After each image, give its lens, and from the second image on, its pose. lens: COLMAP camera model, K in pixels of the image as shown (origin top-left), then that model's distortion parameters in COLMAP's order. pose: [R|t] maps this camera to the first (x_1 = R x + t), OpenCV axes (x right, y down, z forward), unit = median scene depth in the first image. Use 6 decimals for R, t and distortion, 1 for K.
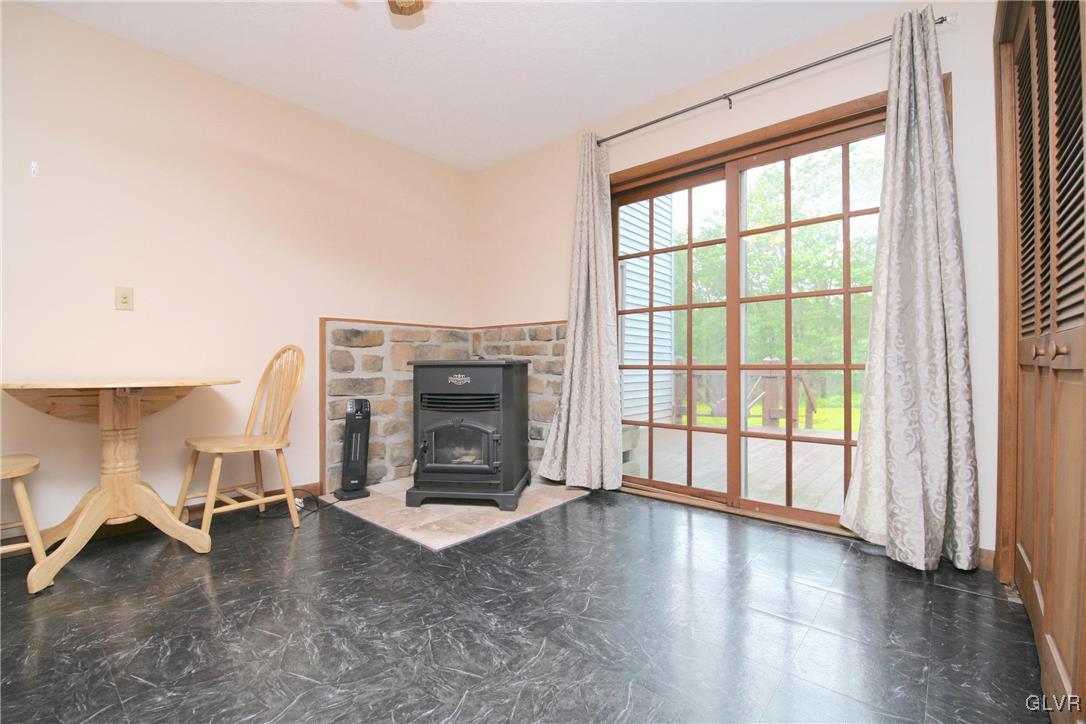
lens RADIAL K [[475.6, 0, 545.4], [0, 475.6, 367.4], [0, 0, 1]] dist [-0.010940, -0.000451]
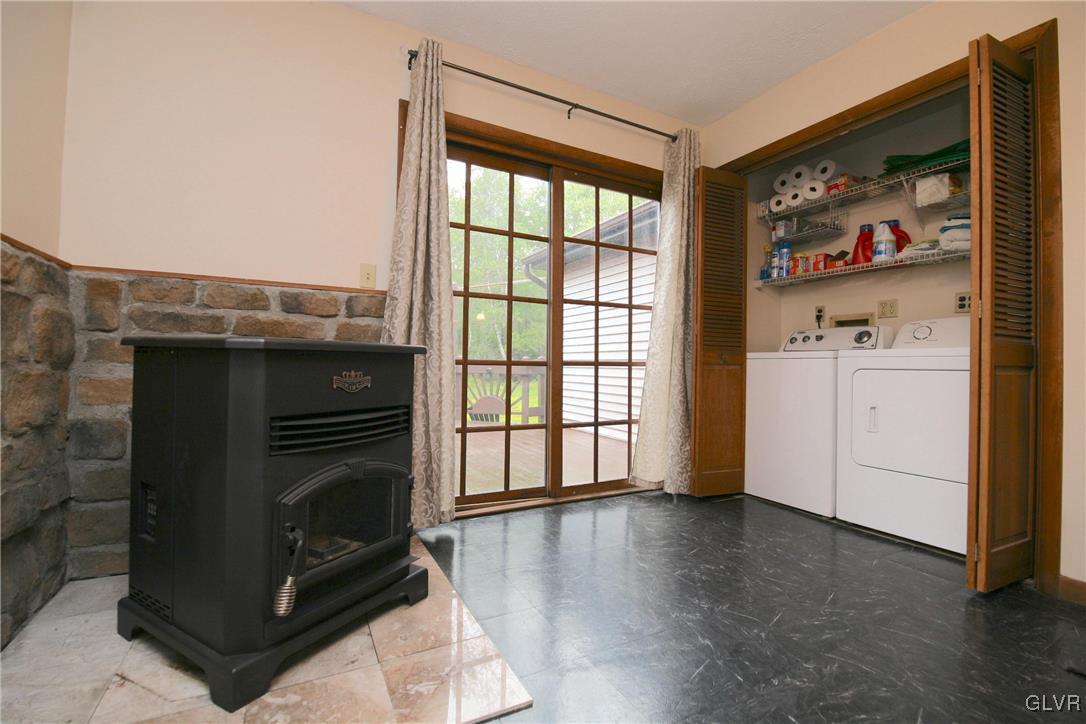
lens RADIAL K [[475.6, 0, 548.5], [0, 475.6, 356.8], [0, 0, 1]] dist [-0.010940, -0.000451]
pose [[0.353474, 0.019056, 0.935250, -0.550421], [-0.013941, 0.999789, -0.015102, 0.001723], [-0.935340, -0.007700, 0.353665, 0.602730]]
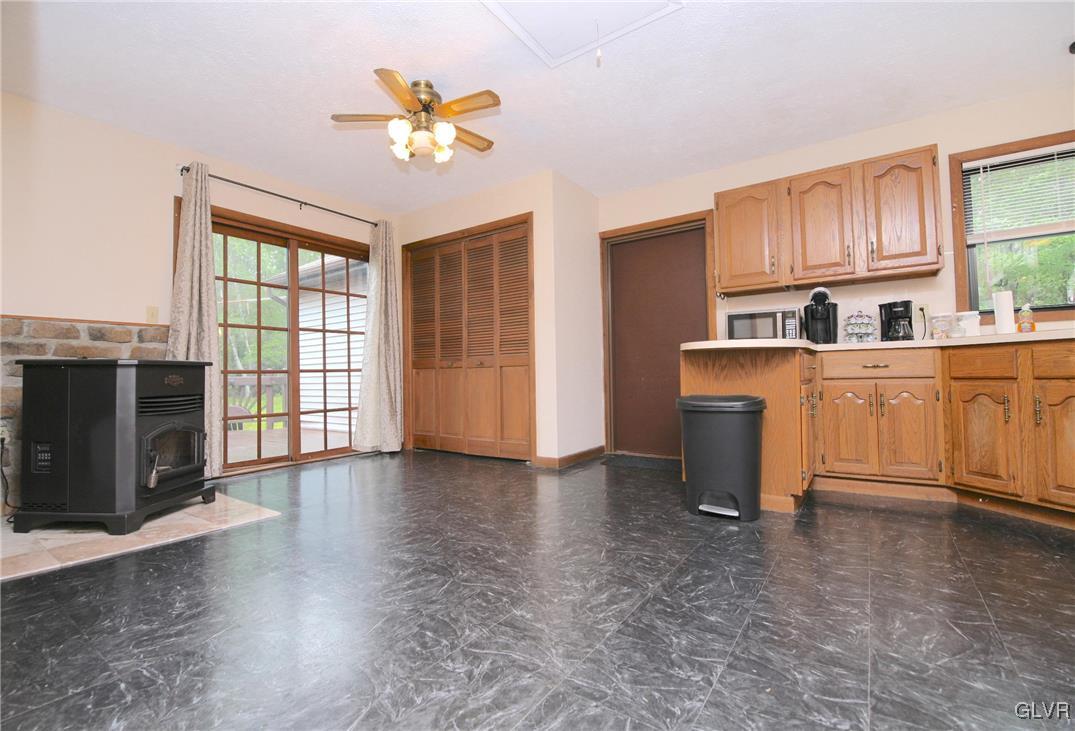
lens RADIAL K [[482.0, 0, 532.2], [0, 482.0, 361.2], [0, 0, 1]] dist [-0.021761, -0.000848]
pose [[-0.097577, 0.027372, 0.994852, -1.161074], [0.017831, 0.999509, -0.025751, 0.020979], [-0.995068, 0.015227, -0.098017, 0.353549]]
